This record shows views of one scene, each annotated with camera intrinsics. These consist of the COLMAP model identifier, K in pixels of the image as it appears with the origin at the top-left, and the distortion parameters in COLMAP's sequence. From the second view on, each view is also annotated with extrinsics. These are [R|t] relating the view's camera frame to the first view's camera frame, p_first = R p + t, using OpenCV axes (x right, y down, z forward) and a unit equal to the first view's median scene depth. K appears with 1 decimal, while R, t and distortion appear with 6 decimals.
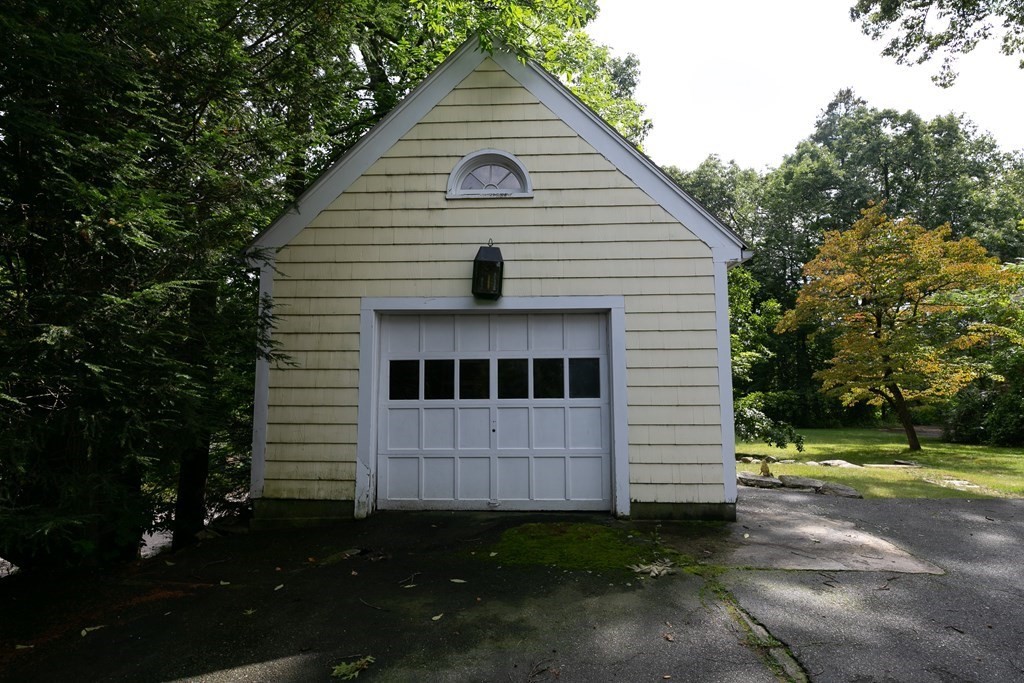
lens RADIAL K [[611.6, 0, 514.0], [0, 611.6, 340.4], [0, 0, 1]] dist [0.014779, 0.000864]
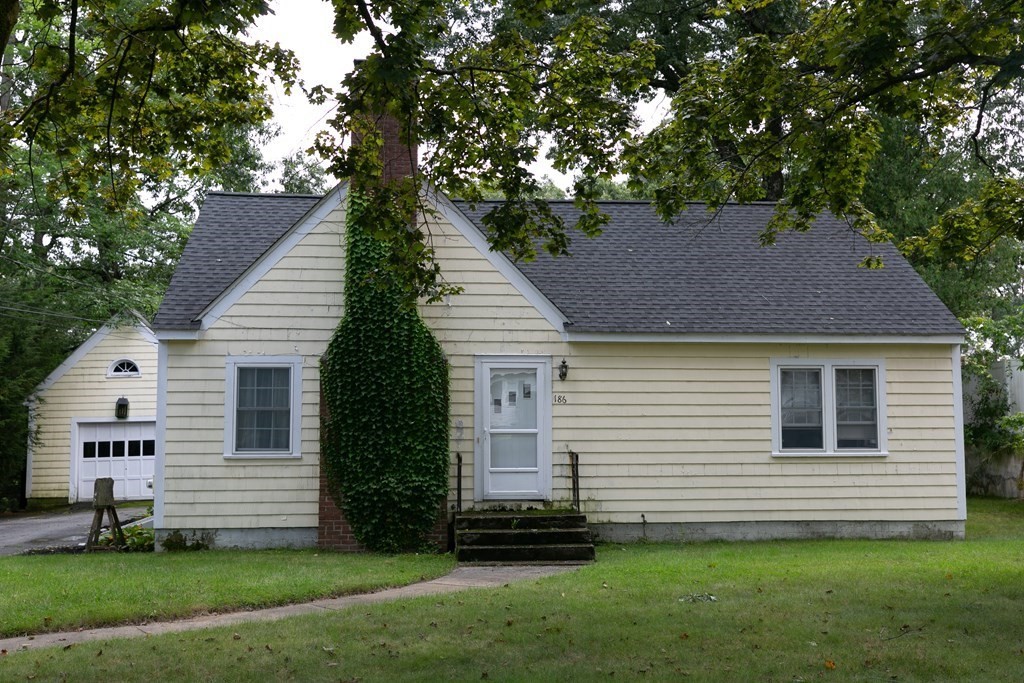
lens RADIAL K [[1034.0, 0, 501.9], [0, 1034.0, 341.0], [0, 0, 1]] dist [0.003462, 0.000000]
pose [[0.992514, -0.009805, 0.121736, 0.993387], [0.012489, 0.999695, -0.021303, -0.271751], [-0.121490, 0.022664, 0.992334, -3.444374]]
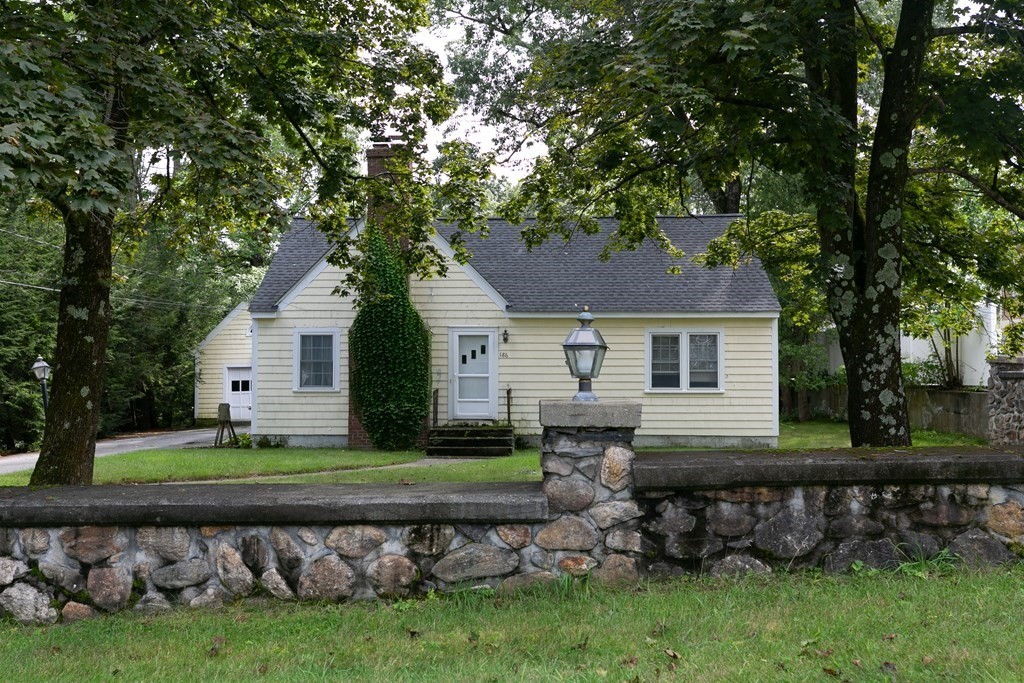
lens RADIAL K [[881.5, 0, 507.7], [0, 881.5, 340.3], [0, 0, 1]] dist [0.001716, 0.002737]
pose [[0.999861, -0.016587, 0.001406, 1.447992], [0.016542, 0.999478, 0.027737, -0.328380], [-0.001866, -0.027710, 0.999614, -4.270615]]
